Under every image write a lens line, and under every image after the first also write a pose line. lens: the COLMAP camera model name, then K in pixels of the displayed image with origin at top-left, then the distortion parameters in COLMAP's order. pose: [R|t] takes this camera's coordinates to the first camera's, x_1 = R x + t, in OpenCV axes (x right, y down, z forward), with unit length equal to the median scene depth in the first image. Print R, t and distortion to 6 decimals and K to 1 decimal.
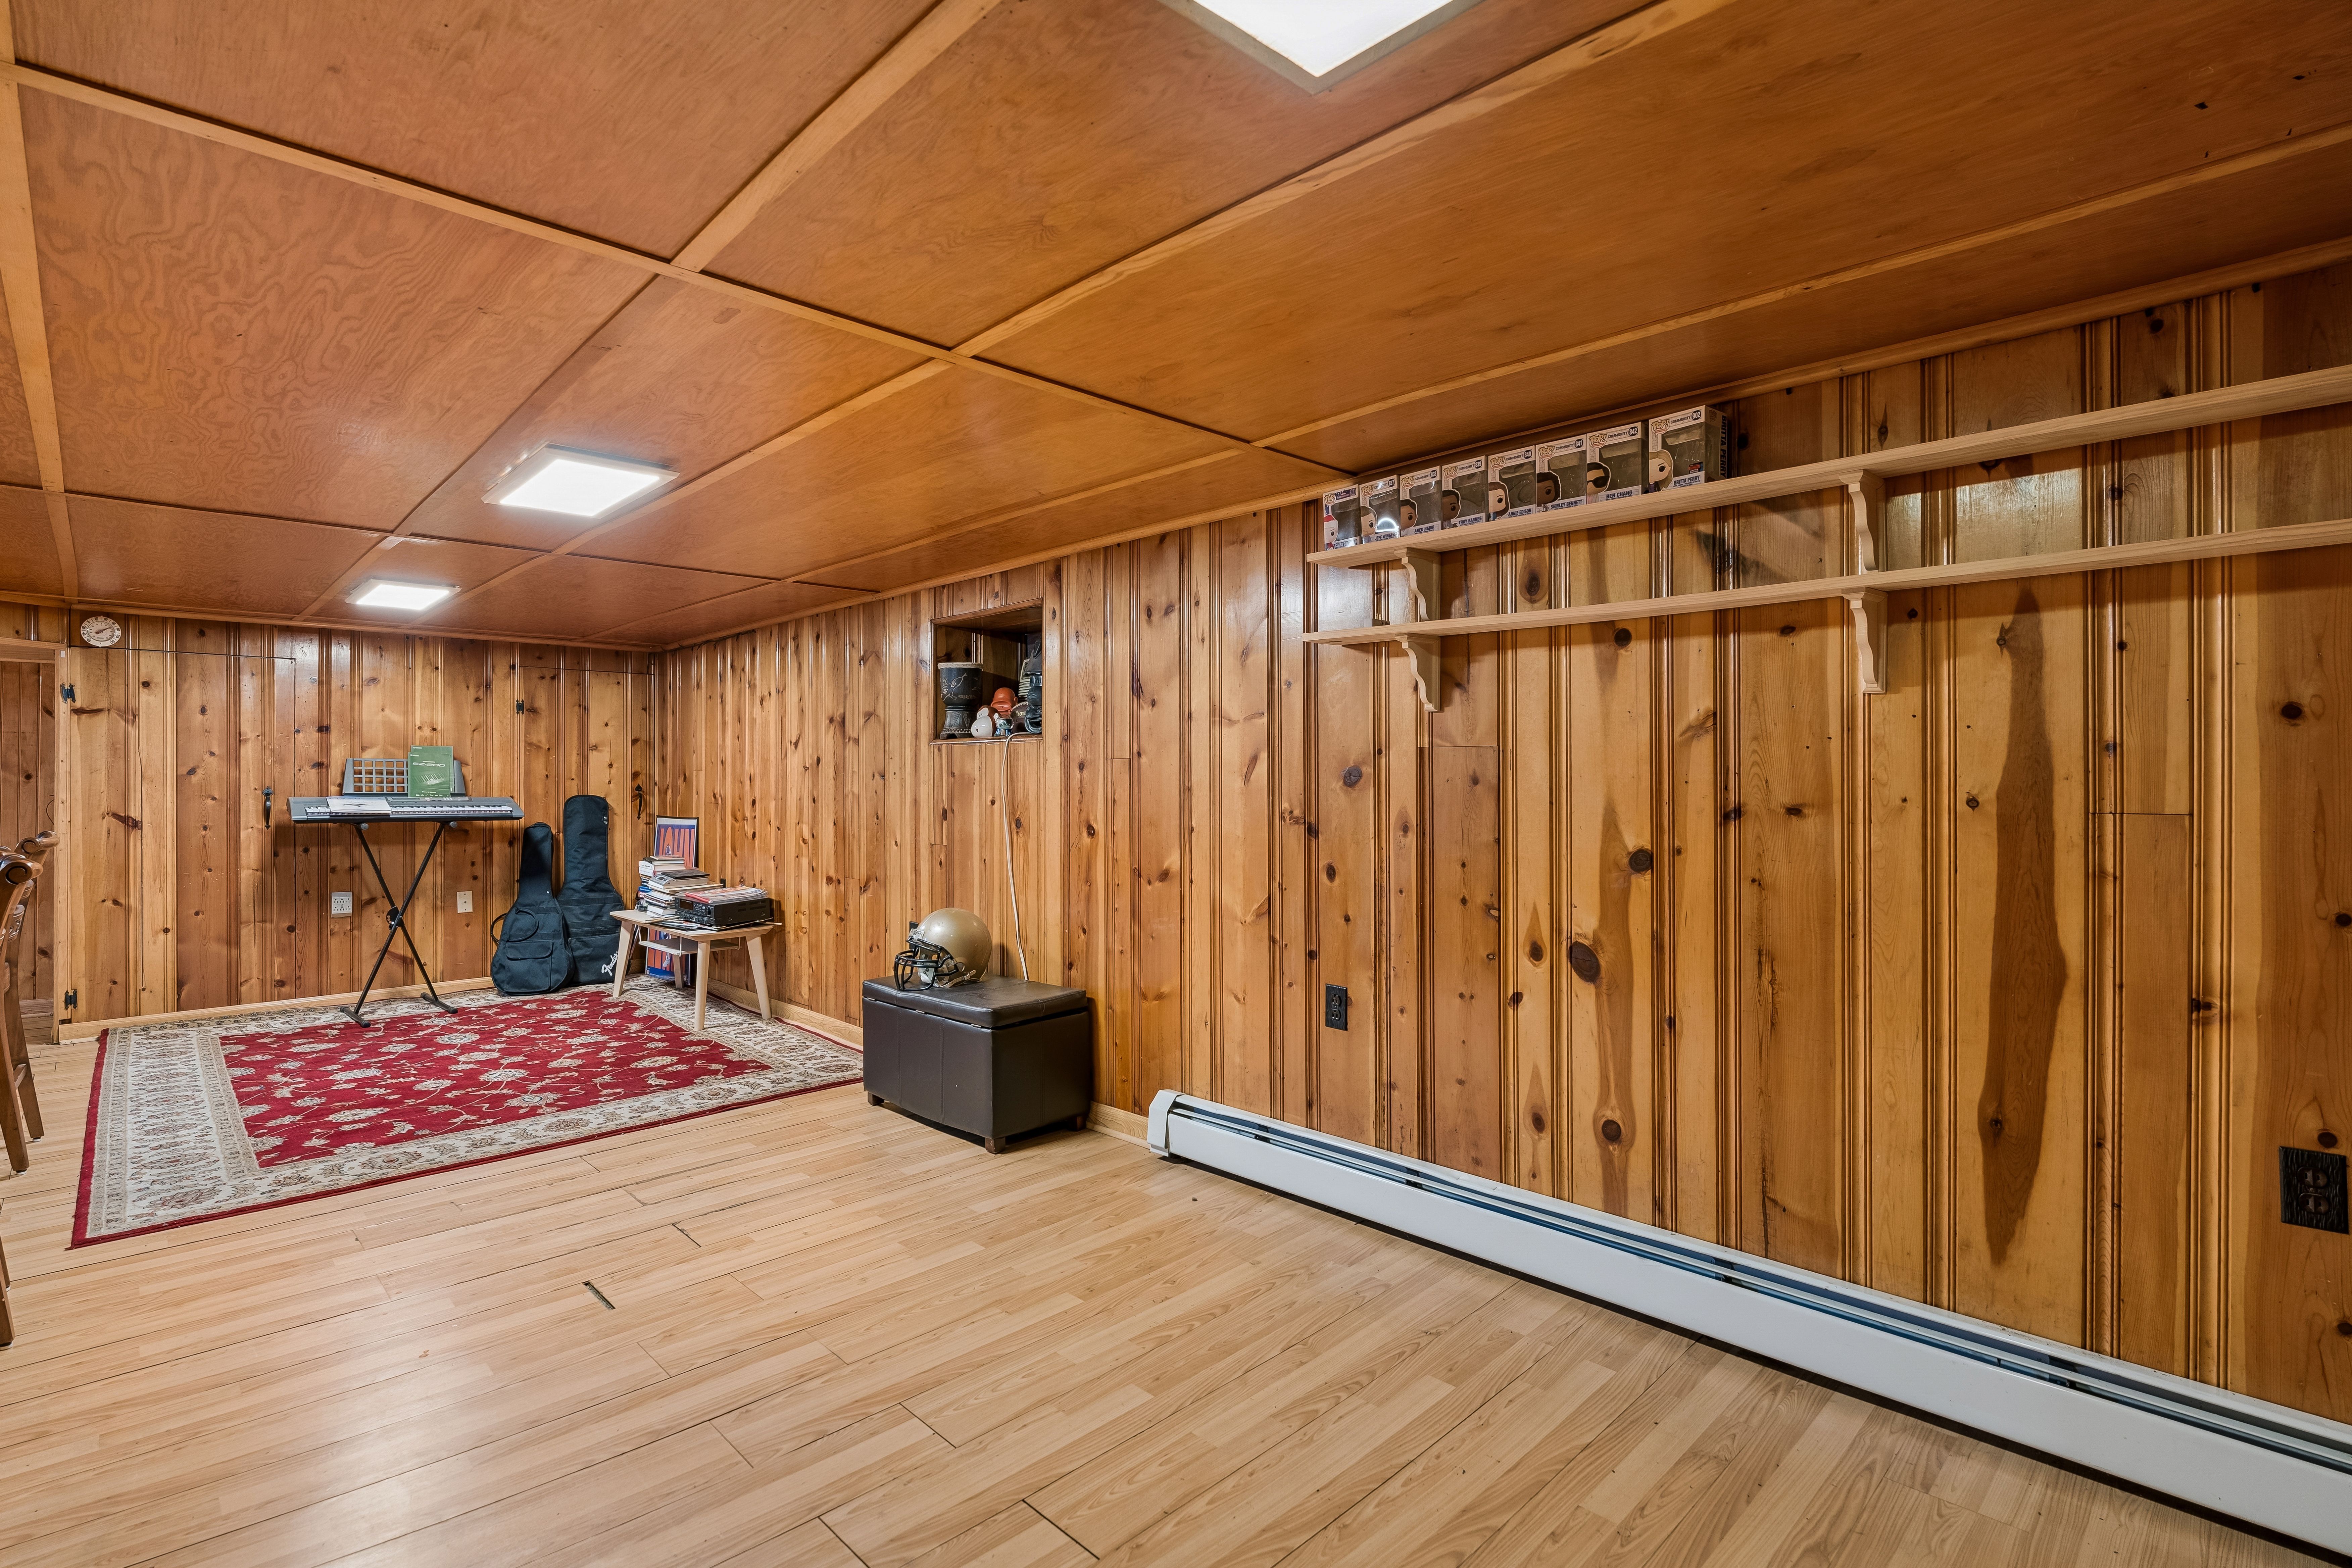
lens RADIAL K [[1096.6, 0, 1175.4], [0, 1096.6, 779.0], [0, 0, 1]] dist [-0.001090, -0.000351]
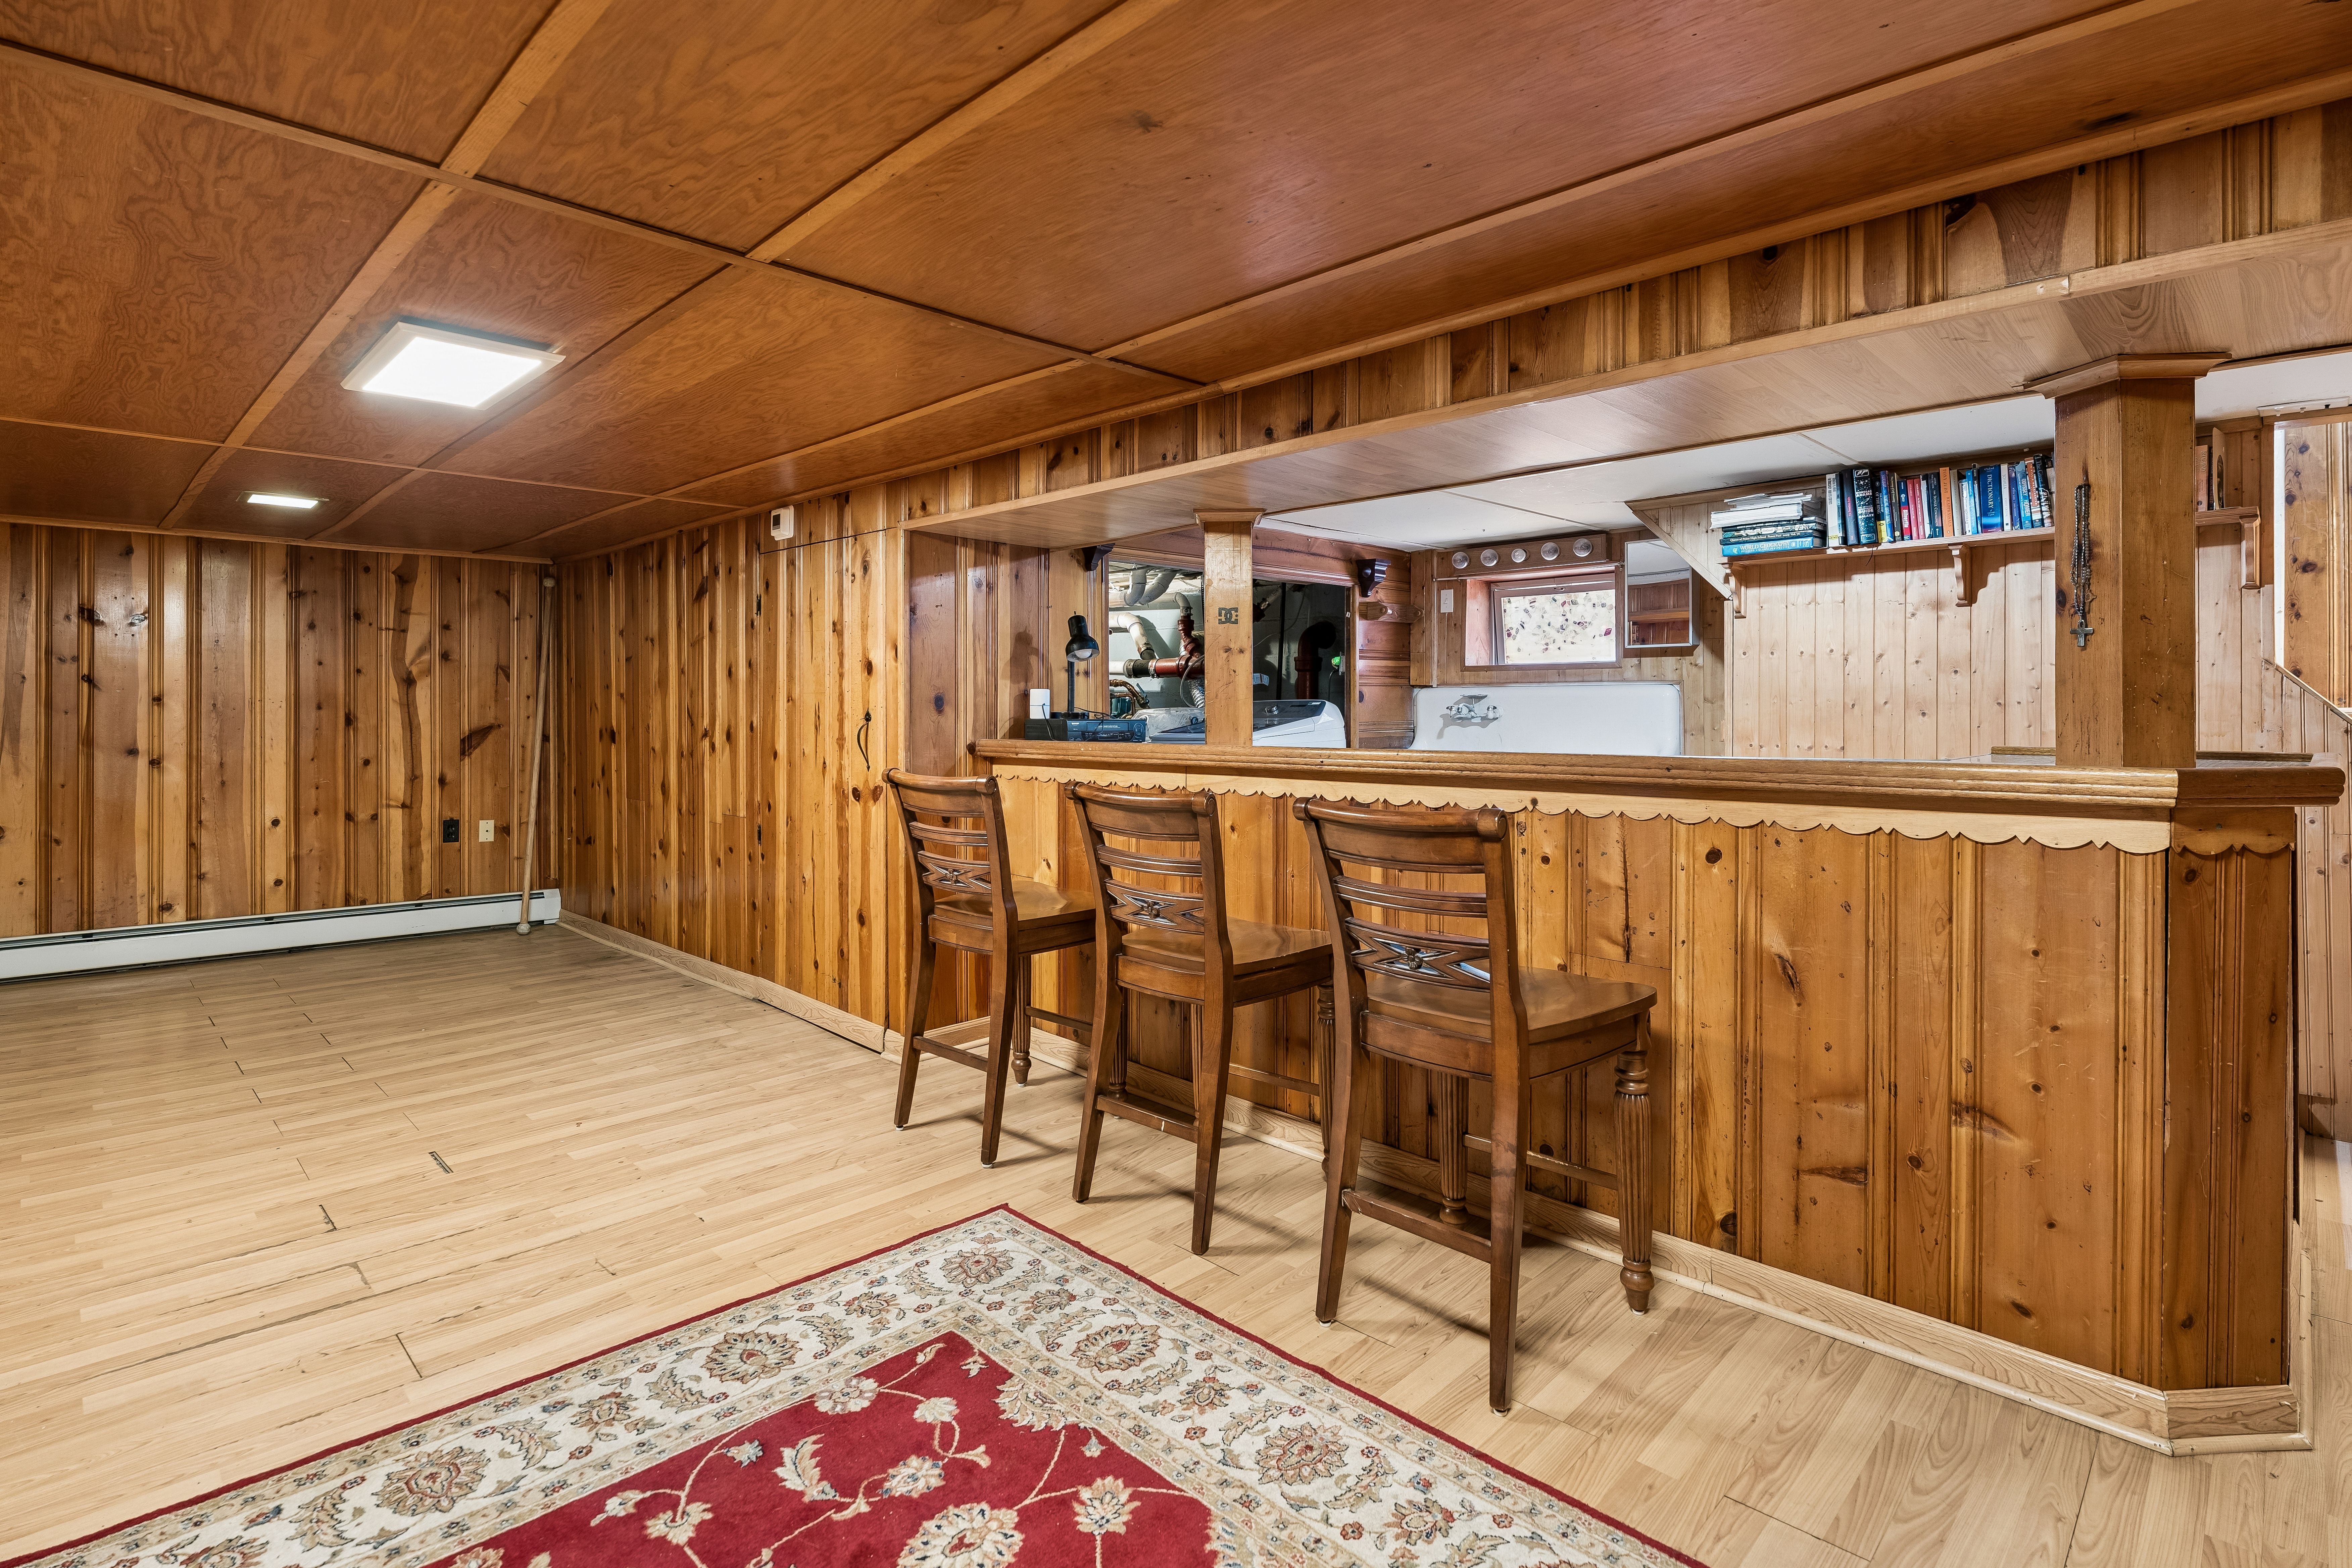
lens RADIAL K [[1127.5, 0, 1176.9], [0, 1127.5, 709.8], [0, 0, 1]] dist [-0.001830, -0.000705]
pose [[-0.999778, 0.002947, -0.020839, -0.962307], [0.002847, 0.999984, 0.004804, 0.001800], [0.020853, 0.004744, -0.999771, 1.657830]]
